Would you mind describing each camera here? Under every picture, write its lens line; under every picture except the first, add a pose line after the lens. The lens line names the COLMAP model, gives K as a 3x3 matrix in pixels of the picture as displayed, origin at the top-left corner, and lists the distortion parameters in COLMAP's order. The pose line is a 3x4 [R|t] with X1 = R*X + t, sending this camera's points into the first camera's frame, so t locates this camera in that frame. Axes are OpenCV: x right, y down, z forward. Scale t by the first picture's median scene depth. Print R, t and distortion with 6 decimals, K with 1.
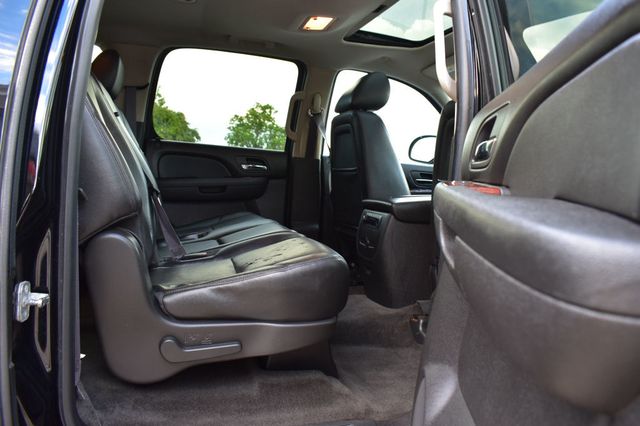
lens RADIAL K [[494.9, 0, 320.0], [0, 494.9, 213.0], [0, 0, 1]] dist [-0.096698, 0.004509]
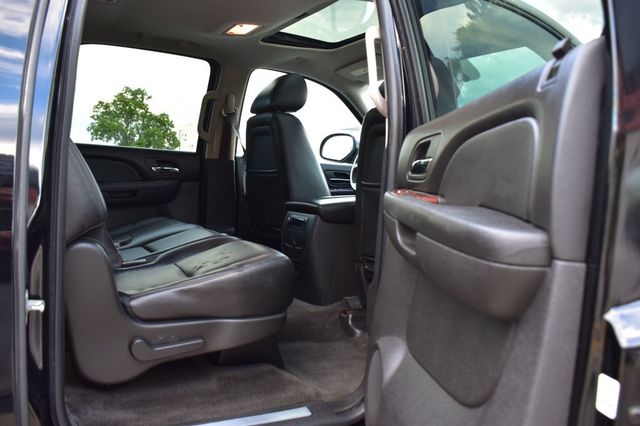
lens RADIAL K [[563.5, 0, 320.0], [0, 563.5, 213.0], [0, 0, 1]] dist [-0.099172, 0.002878]
pose [[0.977890, -0.029220, 0.207069, -0.121244], [0.028934, 0.999572, 0.004414, -0.009842], [-0.207110, 0.001675, 0.978316, -0.203577]]
